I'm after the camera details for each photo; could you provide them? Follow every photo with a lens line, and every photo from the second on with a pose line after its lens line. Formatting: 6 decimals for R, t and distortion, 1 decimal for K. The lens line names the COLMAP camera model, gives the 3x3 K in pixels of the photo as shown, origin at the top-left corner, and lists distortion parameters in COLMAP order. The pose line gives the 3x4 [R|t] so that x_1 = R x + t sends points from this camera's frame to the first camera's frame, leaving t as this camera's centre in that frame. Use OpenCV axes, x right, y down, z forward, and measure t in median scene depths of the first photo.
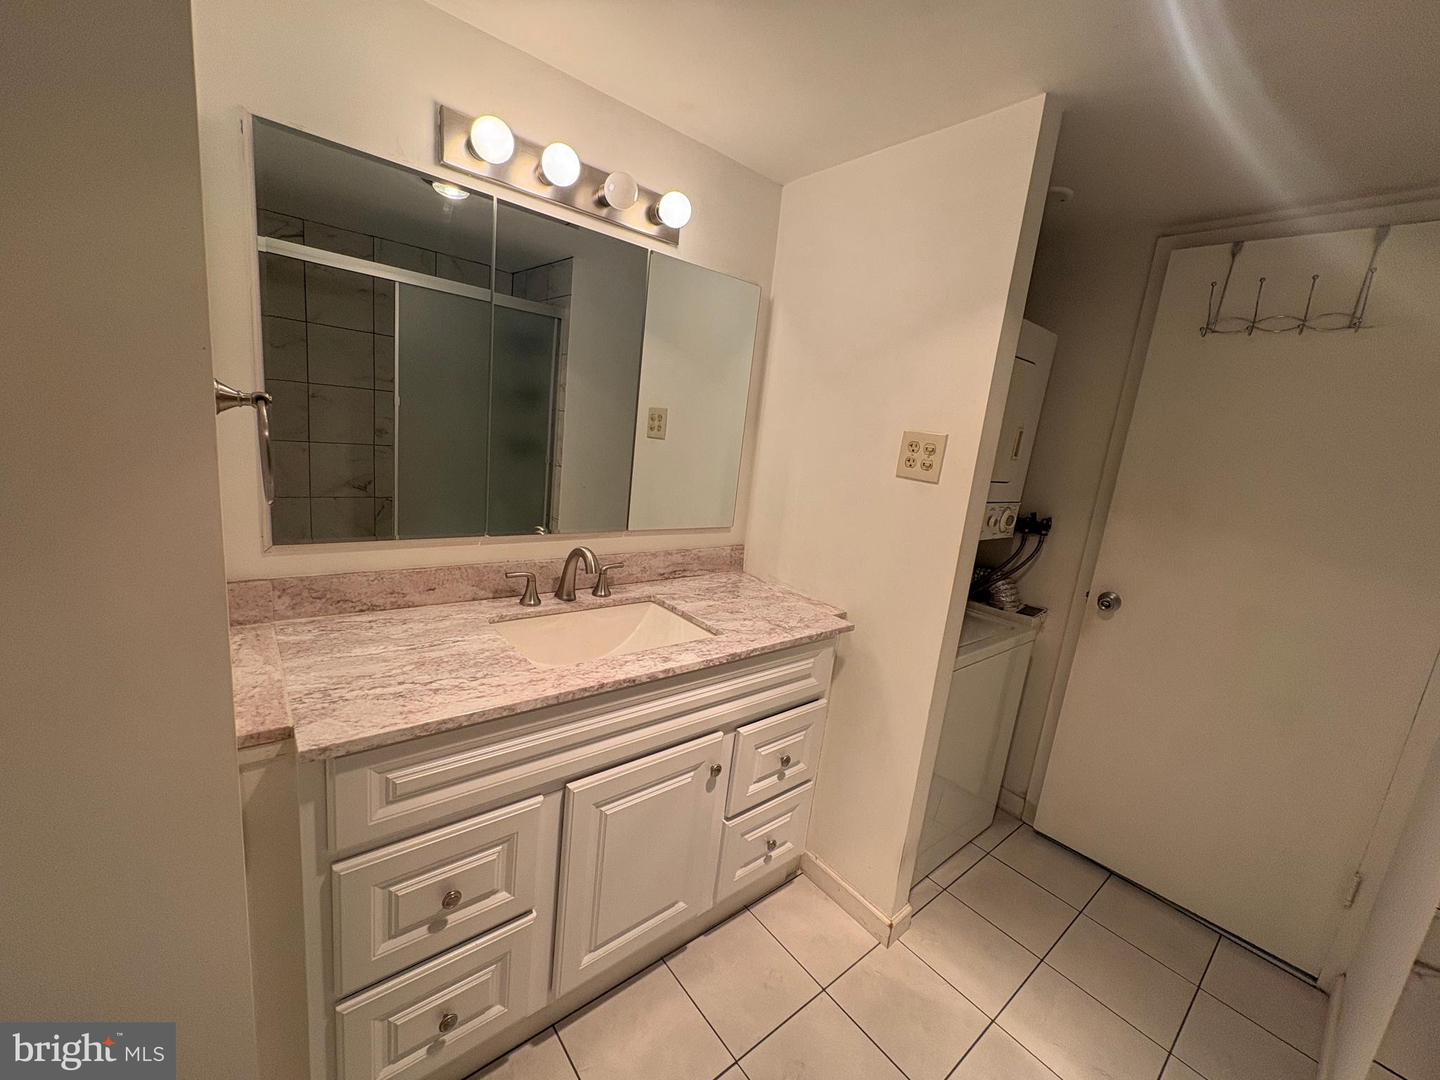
lens RADIAL K [[572.4, 0, 716.9], [0, 572.4, 537.2], [0, 0, 1]] dist [-0.003328, -0.000153]
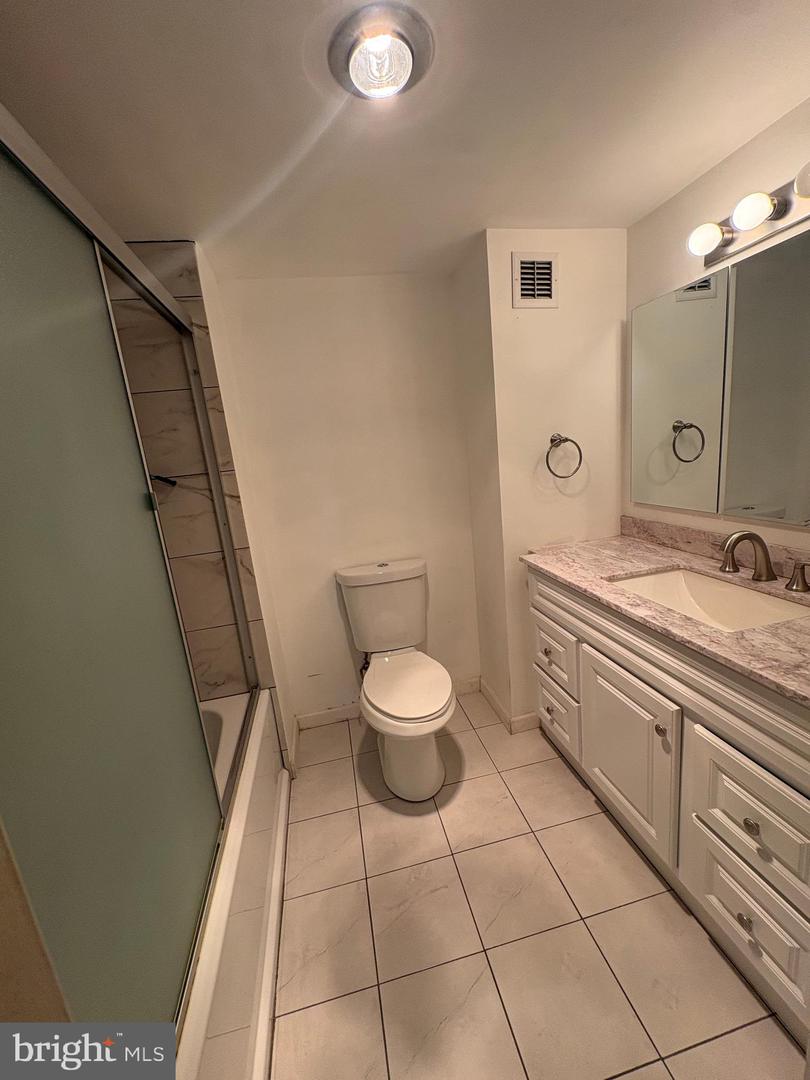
lens RADIAL K [[429.3, 0, 401.4], [0, 429.3, 537.2], [0, 0, 1]] dist [-0.003328, -0.000153]
pose [[-0.481777, 0.122056, -0.867752, 0.827750], [-0.117668, 0.972273, 0.202087, -0.062400], [0.868358, 0.199467, -0.454057, 0.777372]]
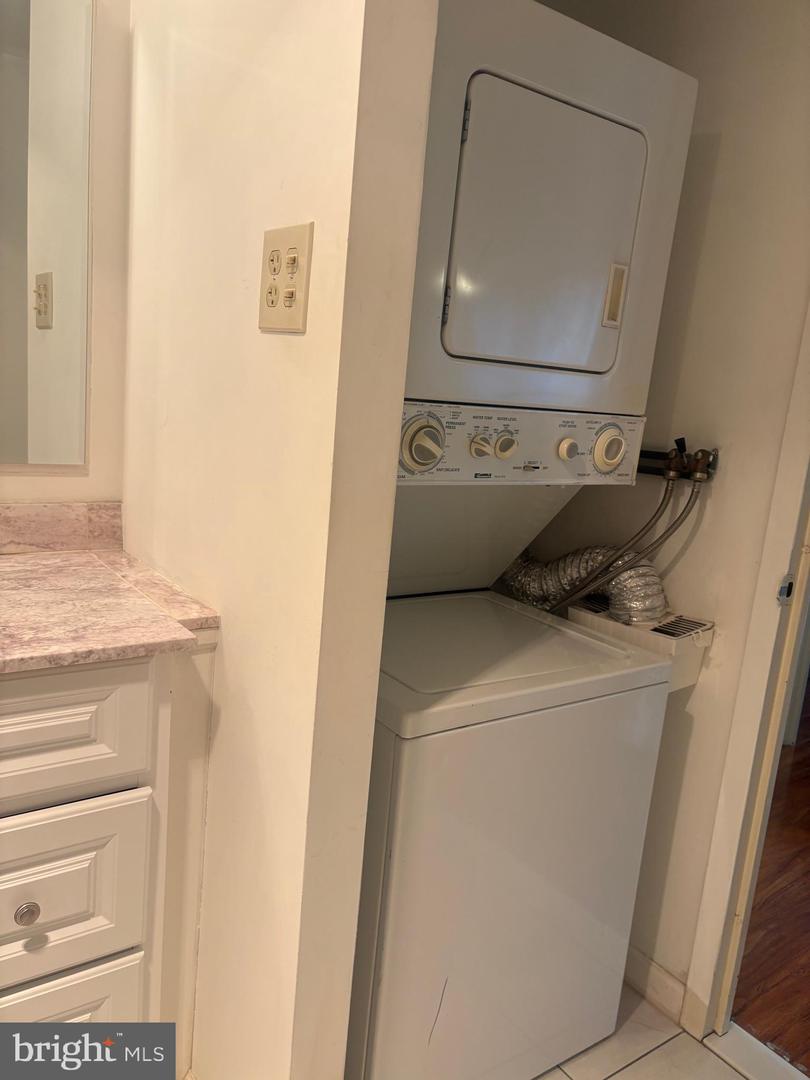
lens RADIAL K [[824.4, 0, 403.5], [0, 824.4, 547.1], [0, 0, 1]] dist [0.005281, 0.000038]
pose [[0.997401, -0.002733, -0.072003, 0.478649], [0.002342, 0.999982, -0.005511, 0.080362], [0.072017, 0.005328, 0.997389, 0.308827]]
